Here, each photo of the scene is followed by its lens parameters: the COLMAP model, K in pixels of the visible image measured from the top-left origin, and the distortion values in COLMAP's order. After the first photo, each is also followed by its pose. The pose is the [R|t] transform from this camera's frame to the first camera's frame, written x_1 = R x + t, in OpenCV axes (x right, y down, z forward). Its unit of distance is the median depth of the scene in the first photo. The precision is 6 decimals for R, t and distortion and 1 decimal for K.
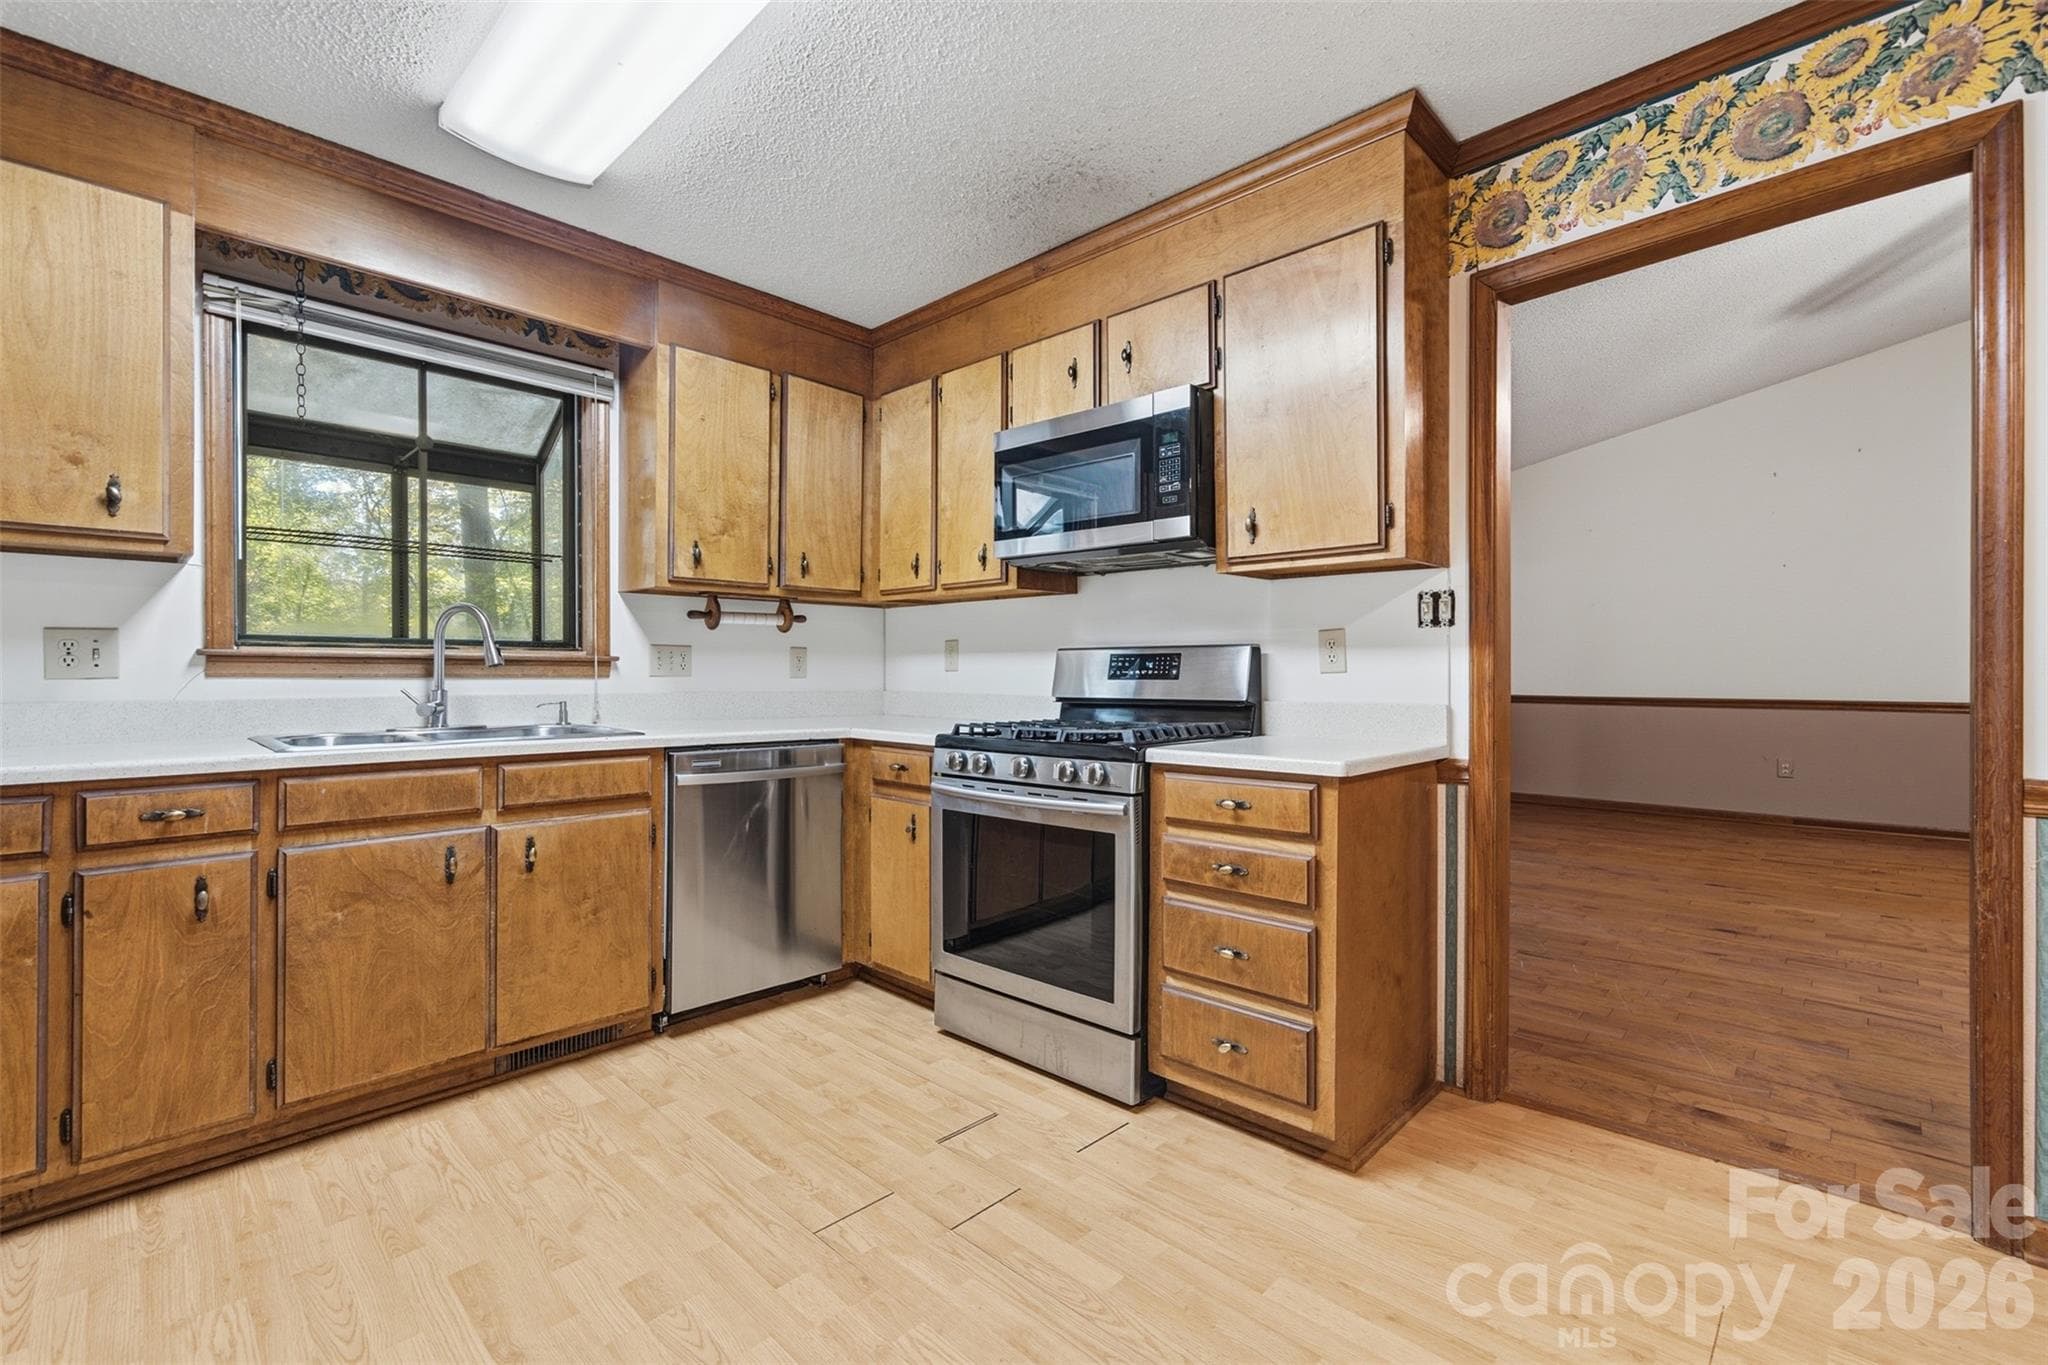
lens RADIAL K [[890.7, 0, 1022.2], [0, 890.7, 674.4], [0, 0, 1]] dist [-0.049370, 0.034559]
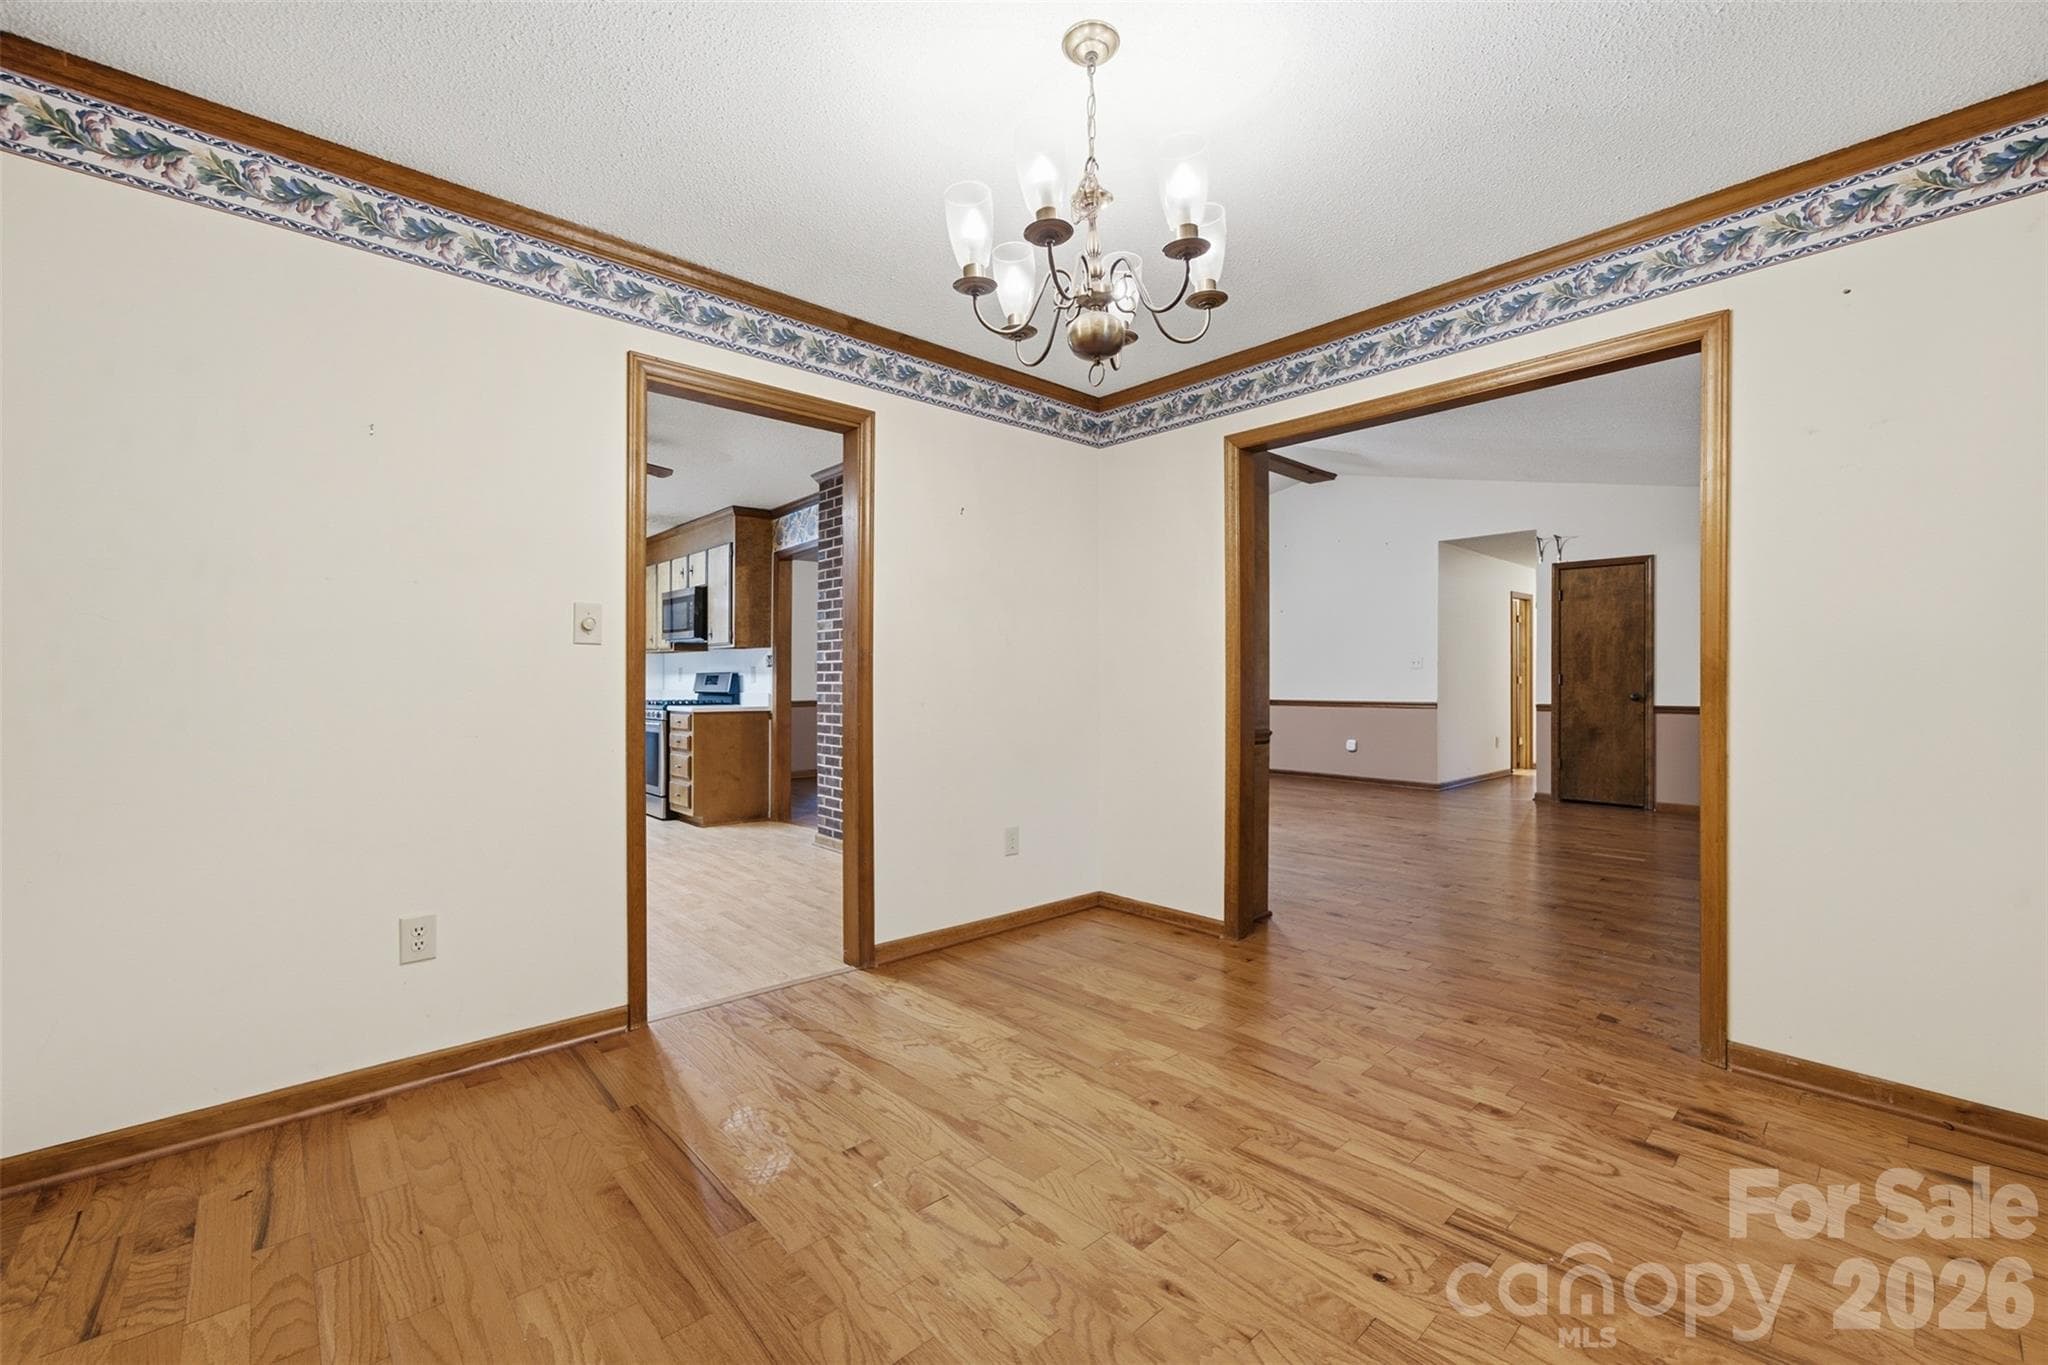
lens RADIAL K [[890.7, 0, 1022.2], [0, 890.7, 674.4], [0, 0, 1]] dist [-0.049370, 0.034559]
pose [[0.993687, 0.003455, -0.112136, 1.504019], [-0.004189, 0.999971, -0.006311, -0.012951], [0.112111, 0.006741, 0.993673, -1.709998]]
